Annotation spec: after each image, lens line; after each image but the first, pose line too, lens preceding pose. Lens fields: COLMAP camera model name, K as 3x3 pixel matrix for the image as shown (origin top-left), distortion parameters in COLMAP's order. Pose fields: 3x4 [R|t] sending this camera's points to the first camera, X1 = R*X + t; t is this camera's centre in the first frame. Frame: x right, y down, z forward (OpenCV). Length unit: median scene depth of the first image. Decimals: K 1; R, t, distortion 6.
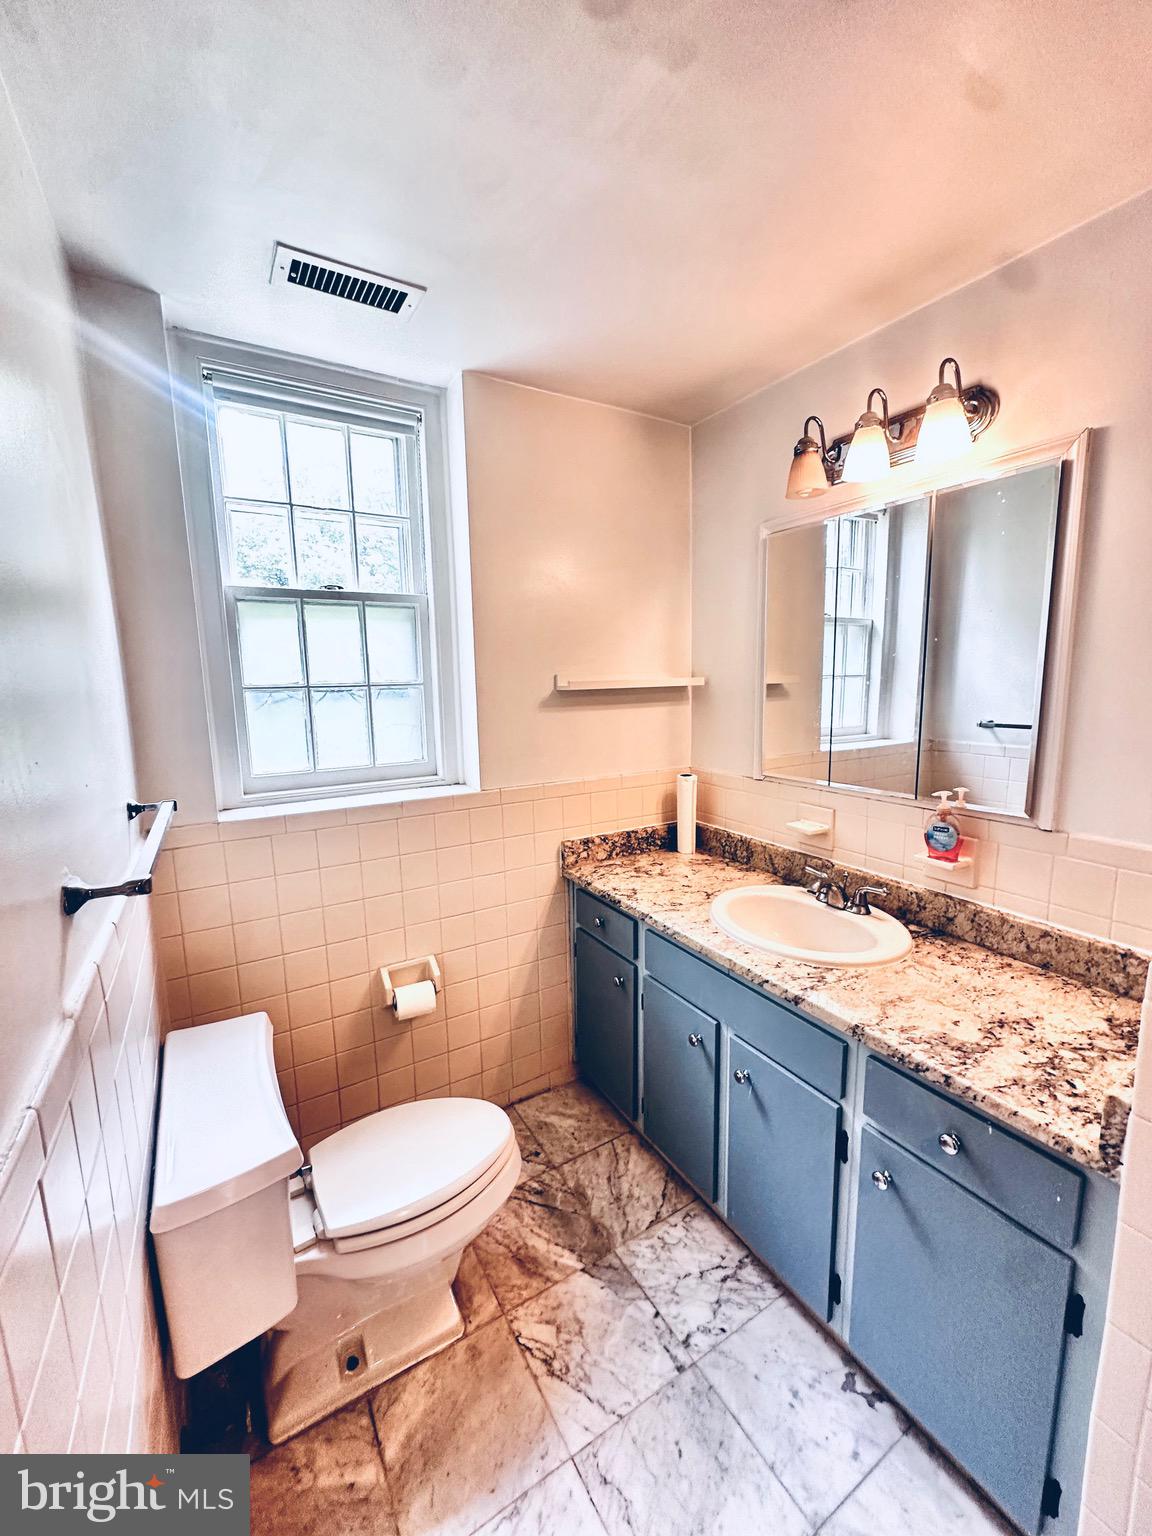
lens RADIAL K [[612.5, 0, 575.8], [0, 612.5, 768.7], [0, 0, 1]] dist [-0.001271, 0.000367]
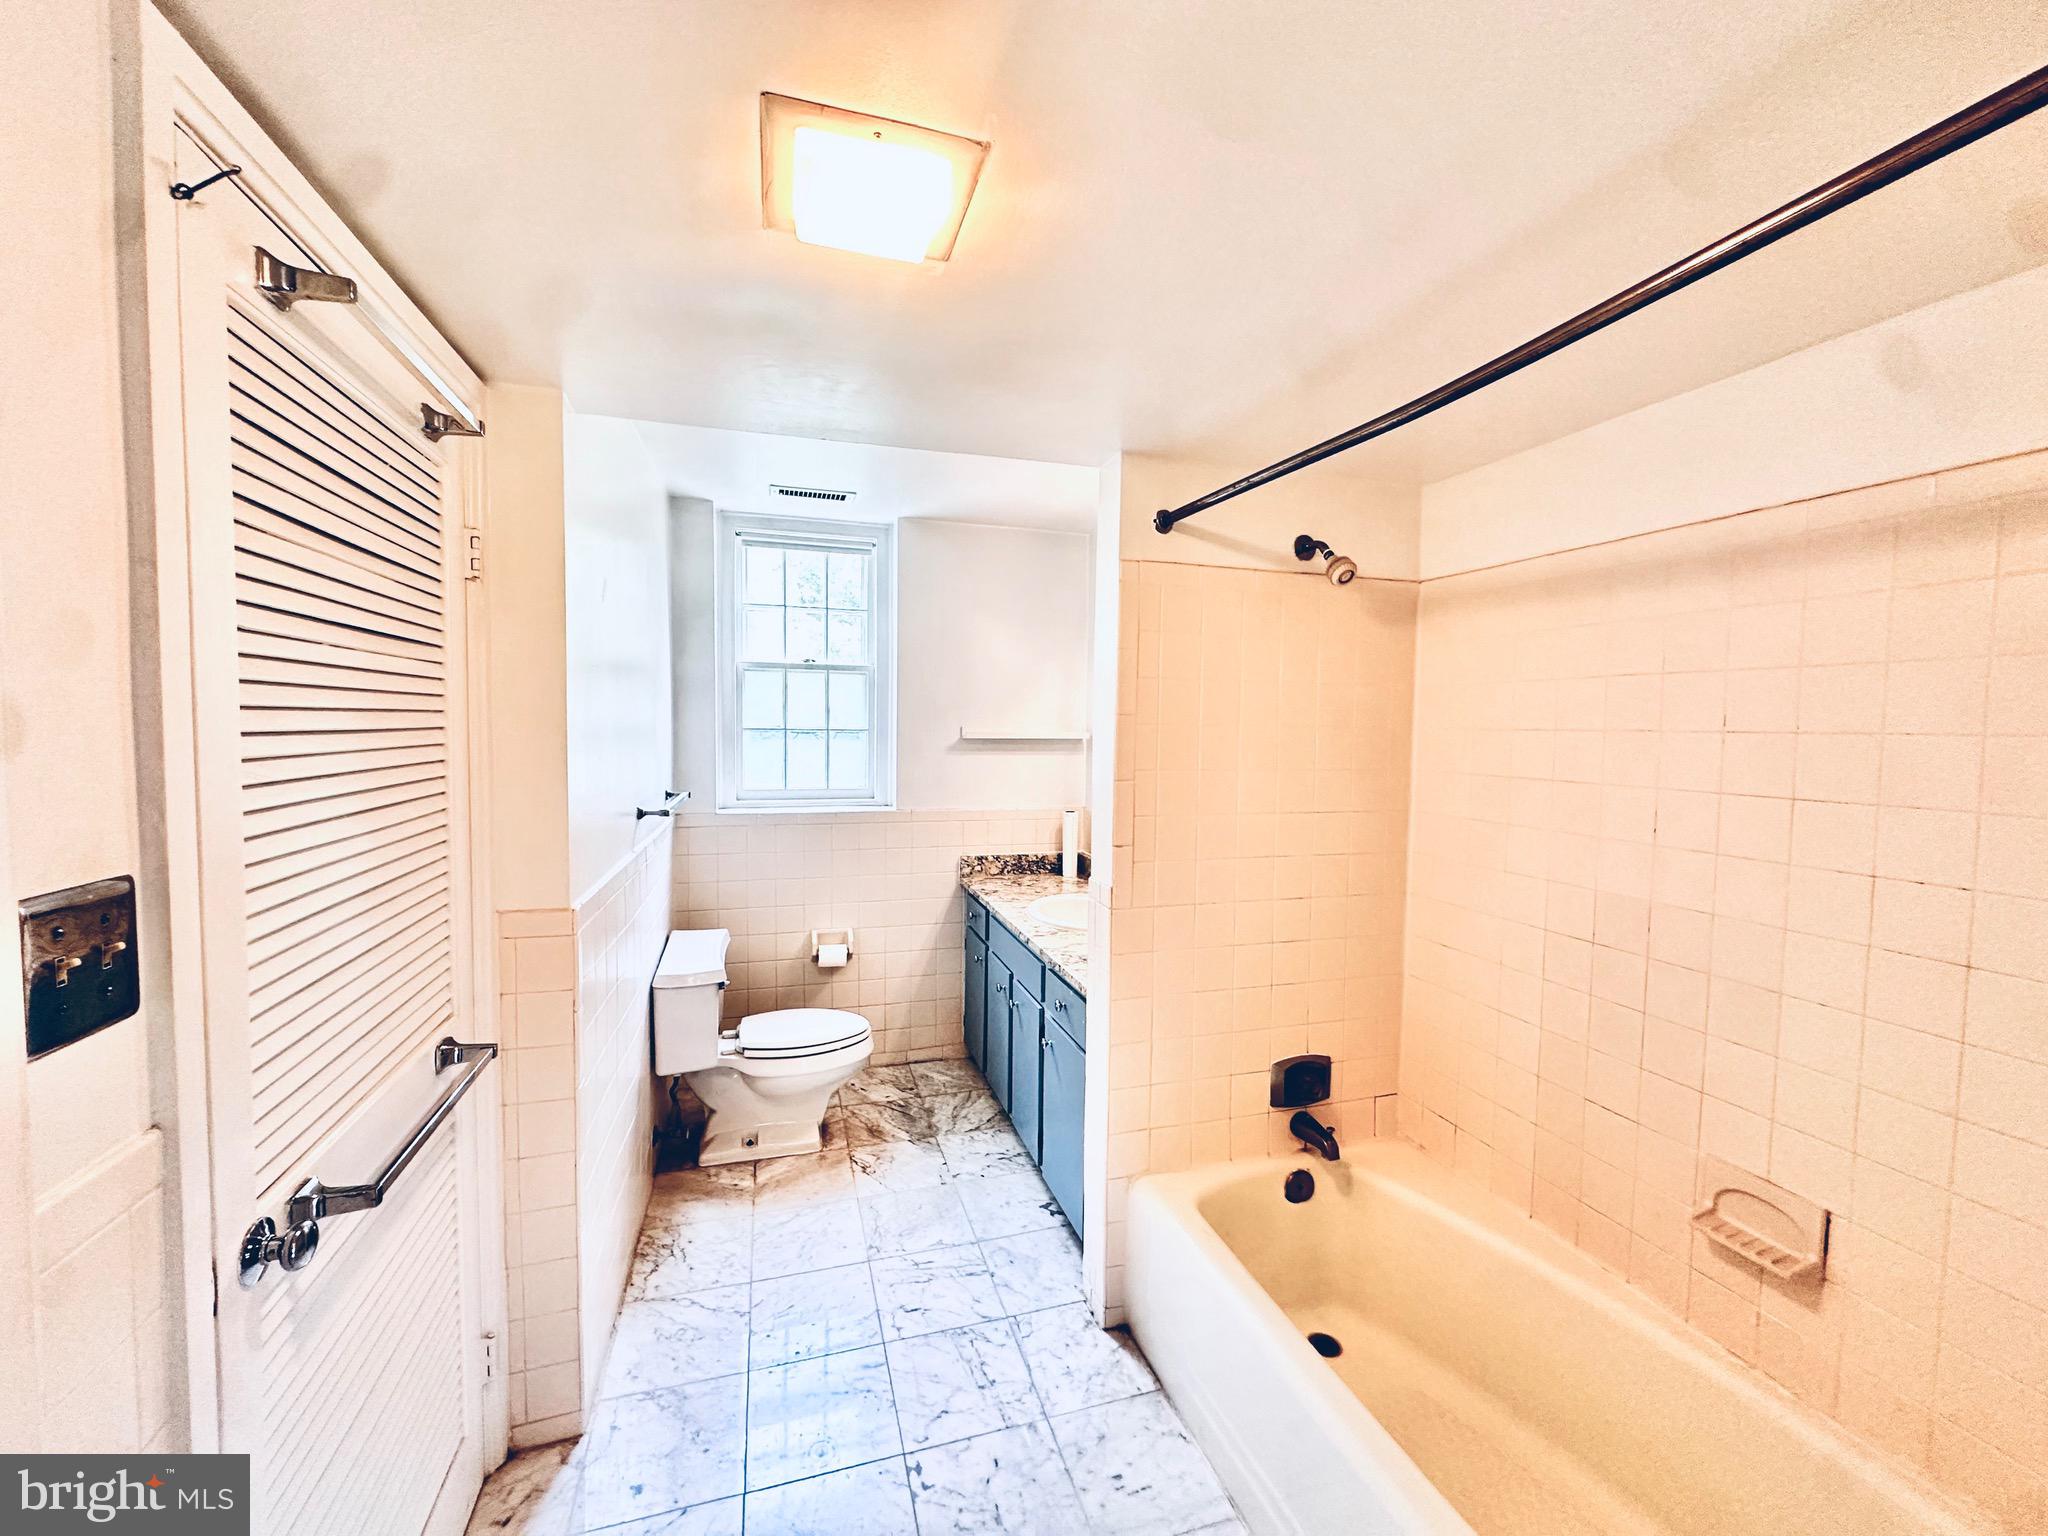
lens RADIAL K [[816.6, 0, 1023.5], [0, 816.6, 767.2], [0, 0, 1]] dist [-0.001271, 0.000367]
pose [[0.971693, 0.047116, -0.231502, 0.550779], [-0.067918, 0.994255, -0.082723, 0.075080], [0.226275, 0.096105, 0.969311, -0.715567]]
